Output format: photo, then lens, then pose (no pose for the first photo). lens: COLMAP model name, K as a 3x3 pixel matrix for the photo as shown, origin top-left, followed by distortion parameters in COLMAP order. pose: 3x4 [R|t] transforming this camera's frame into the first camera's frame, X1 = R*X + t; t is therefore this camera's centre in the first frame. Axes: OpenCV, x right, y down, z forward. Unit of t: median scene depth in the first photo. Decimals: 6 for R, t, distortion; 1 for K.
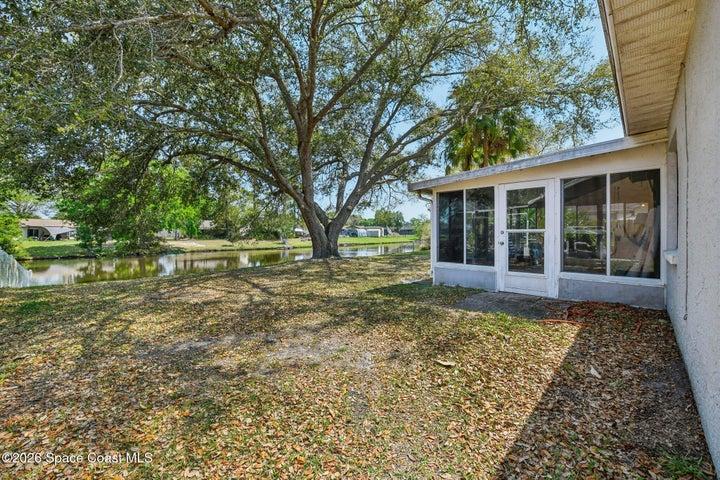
lens RADIAL K [[288.6, 0, 358.2], [0, 288.6, 237.7], [0, 0, 1]] dist [-0.003924, -0.000222]
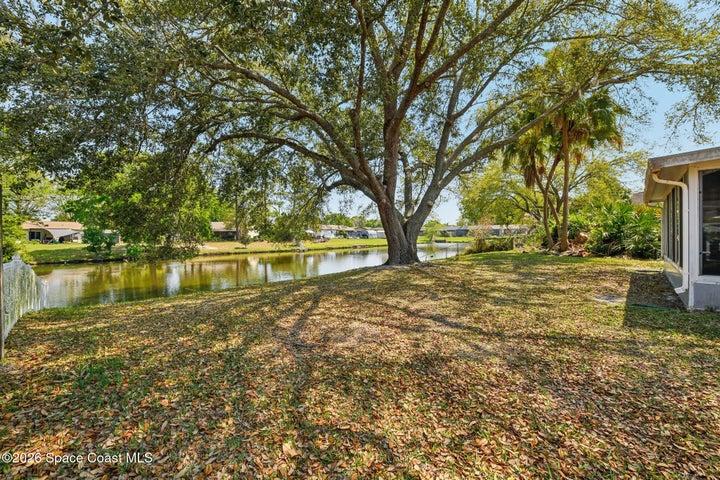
lens RADIAL K [[288.6, 0, 361.8], [0, 288.6, 236.8], [0, 0, 1]] dist [-0.003924, -0.000222]
pose [[0.999952, -0.003210, 0.009223, -0.087908], [0.003289, 0.999958, -0.008522, -0.000211], [-0.009196, 0.008552, 0.999921, 0.063393]]
